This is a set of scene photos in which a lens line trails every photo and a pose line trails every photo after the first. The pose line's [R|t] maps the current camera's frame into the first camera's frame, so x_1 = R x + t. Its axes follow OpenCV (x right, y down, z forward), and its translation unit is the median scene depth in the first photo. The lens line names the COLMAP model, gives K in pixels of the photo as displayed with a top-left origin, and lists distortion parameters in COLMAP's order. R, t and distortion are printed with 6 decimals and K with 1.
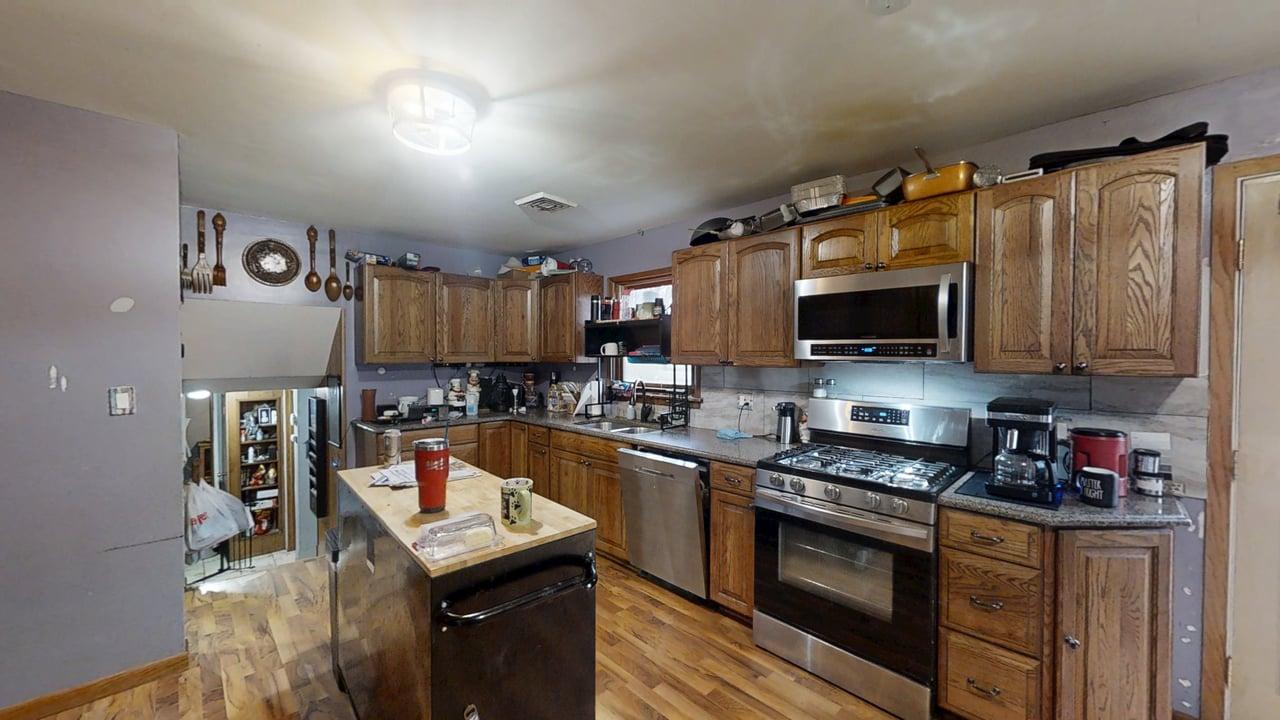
lens RADIAL K [[468.4, 0, 639.1], [0, 468.4, 361.8], [0, 0, 1]] dist [0.001067, -0.000114]
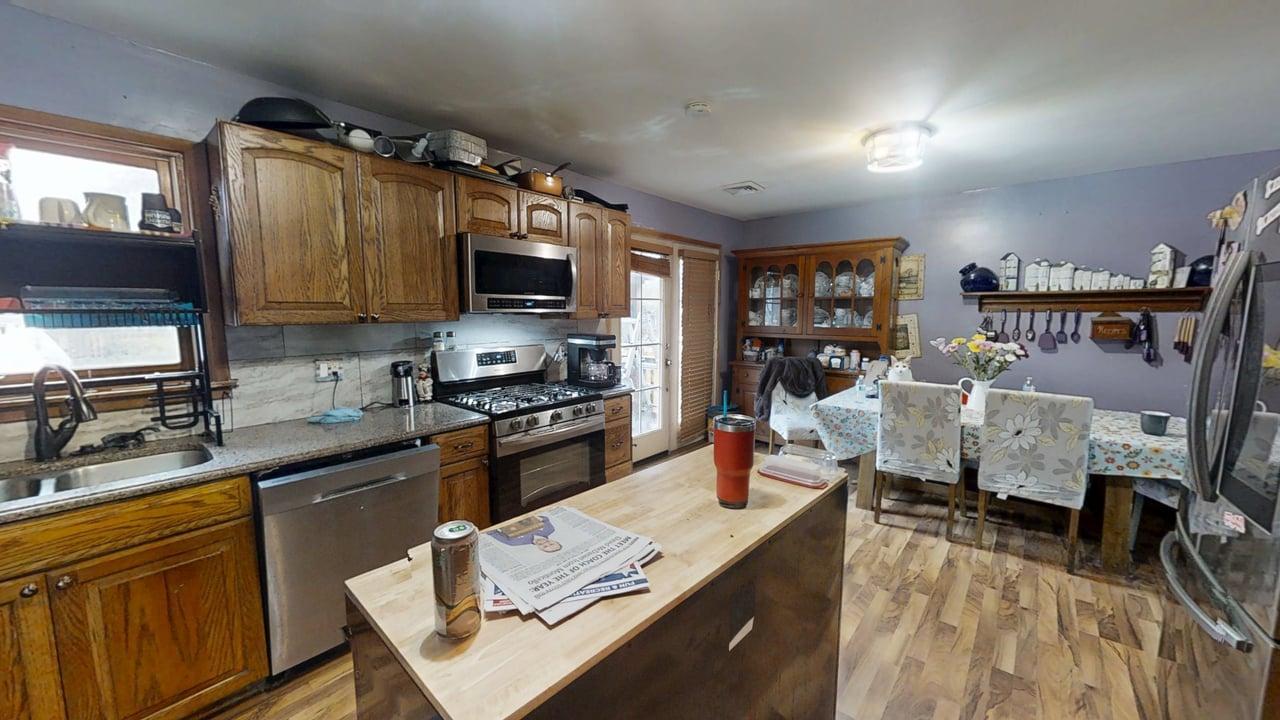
lens RADIAL K [[468.4, 0, 642.9], [0, 468.4, 360.8], [0, 0, 1]] dist [0.001067, -0.000114]
pose [[-0.094420, -0.112616, 0.989142, -0.569446], [0.015299, 0.993300, 0.114550, -0.009347], [-0.995415, 0.025949, -0.092065, 0.582492]]
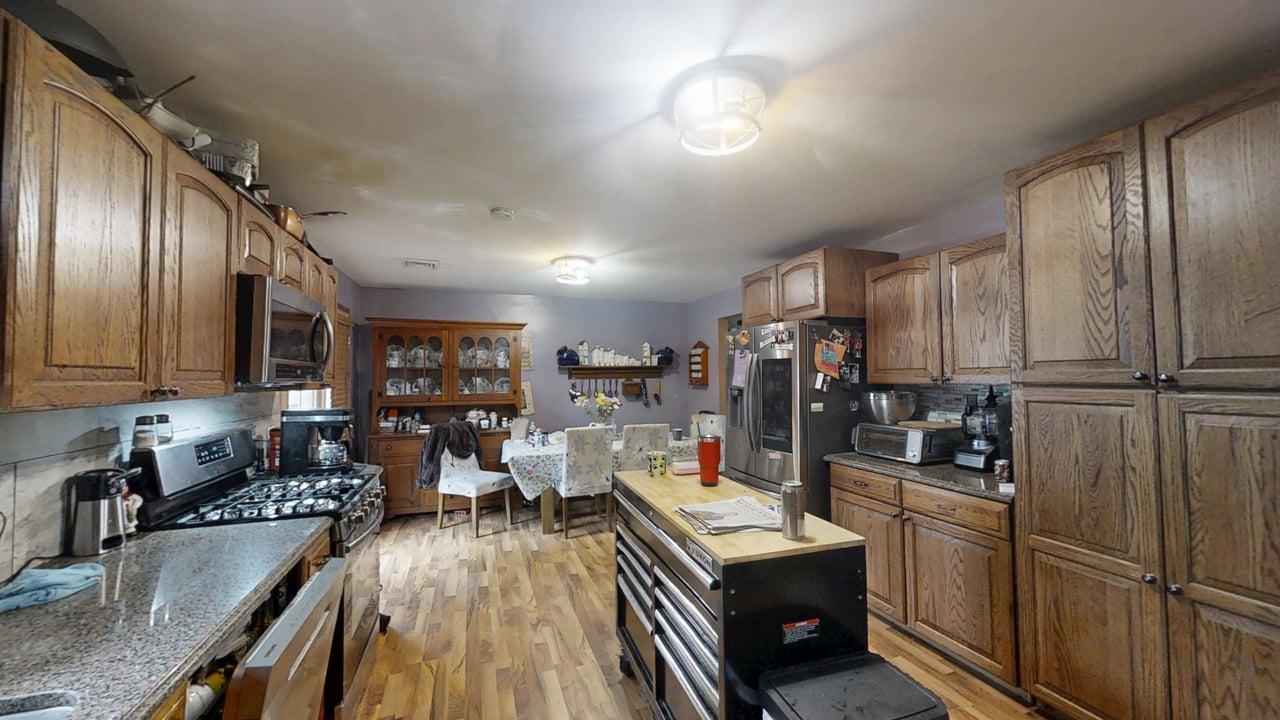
lens RADIAL K [[468.4, 0, 640.6], [0, 468.4, 361.8], [0, 0, 1]] dist [0.001067, -0.000114]
pose [[-0.910530, 0.017004, 0.413093, -0.402078], [0.011049, 0.999798, -0.016801, -0.015999], [-0.413295, -0.010734, -0.910534, 1.138582]]
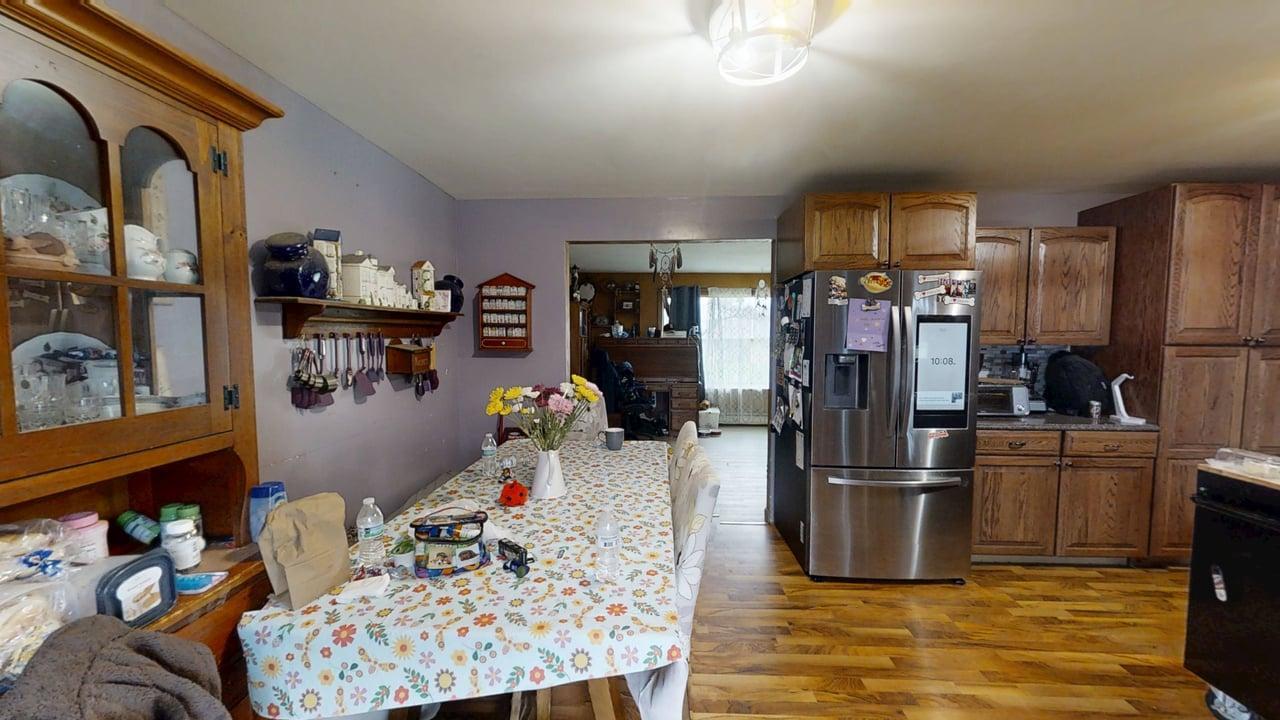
lens RADIAL K [[468.4, 0, 645.1], [0, 468.4, 363.4], [0, 0, 1]] dist [0.001067, -0.000114]
pose [[-0.726336, 0.036358, -0.686377, 0.737966], [-0.015187, 0.997507, 0.068910, -0.000092], [0.687172, 0.060476, -0.723973, 0.291677]]
